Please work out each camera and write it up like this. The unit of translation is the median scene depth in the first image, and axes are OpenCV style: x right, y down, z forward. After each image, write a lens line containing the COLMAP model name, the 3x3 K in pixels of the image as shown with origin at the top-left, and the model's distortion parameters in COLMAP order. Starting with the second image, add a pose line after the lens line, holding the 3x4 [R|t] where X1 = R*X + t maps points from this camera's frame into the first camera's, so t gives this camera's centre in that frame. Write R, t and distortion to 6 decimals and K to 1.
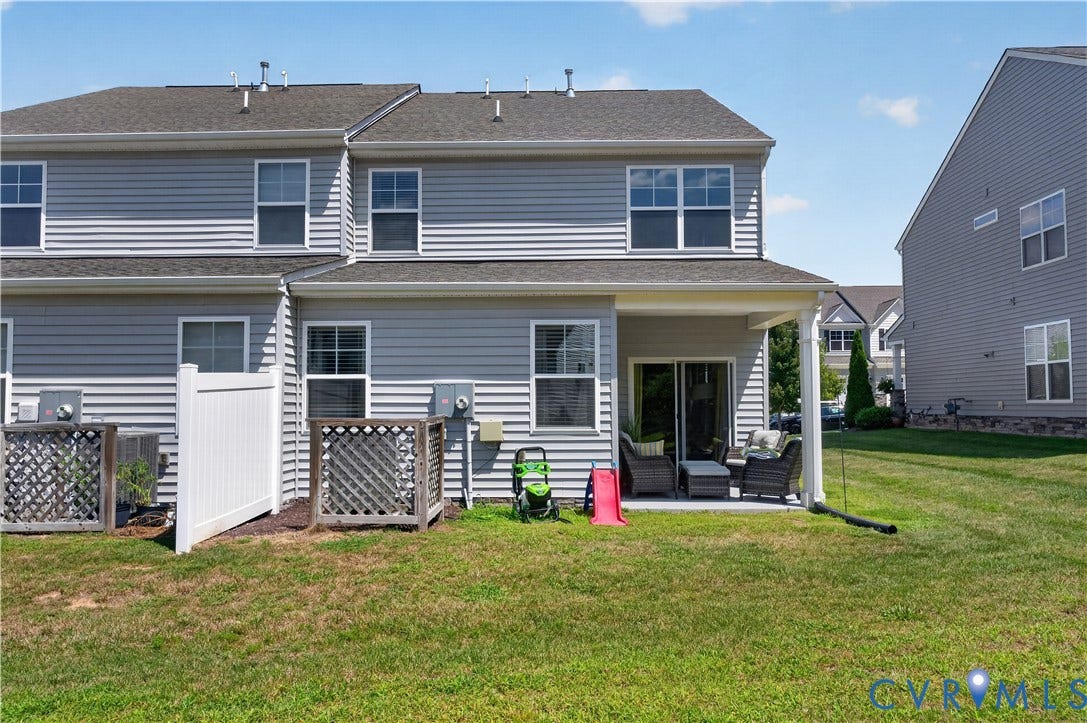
lens RADIAL K [[827.3, 0, 543.5], [0, 827.3, 361.5], [0, 0, 1]] dist [-0.005290, 0.000235]
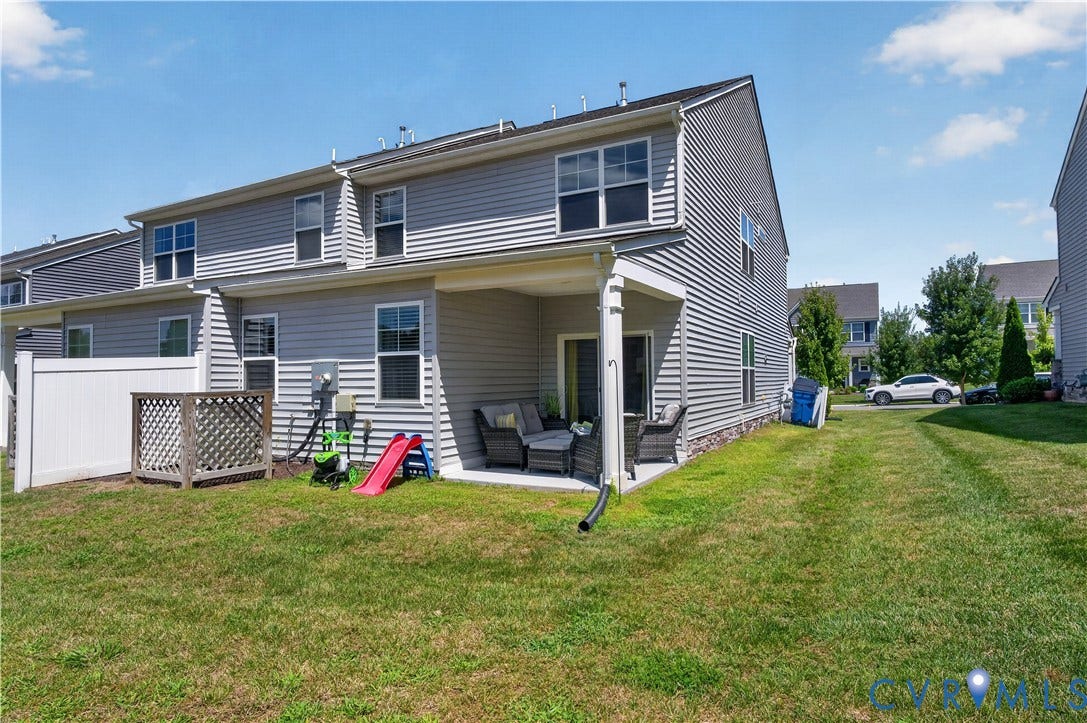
lens RADIAL K [[618.8, 0, 543.5], [0, 618.8, 361.5], [0, 0, 1]] dist [-0.014713, -0.000153]
pose [[0.893414, -0.018937, -0.448835, 0.447731], [0.029305, 0.999440, 0.016165, 0.016167], [0.448278, -0.027595, 0.893468, 0.277864]]
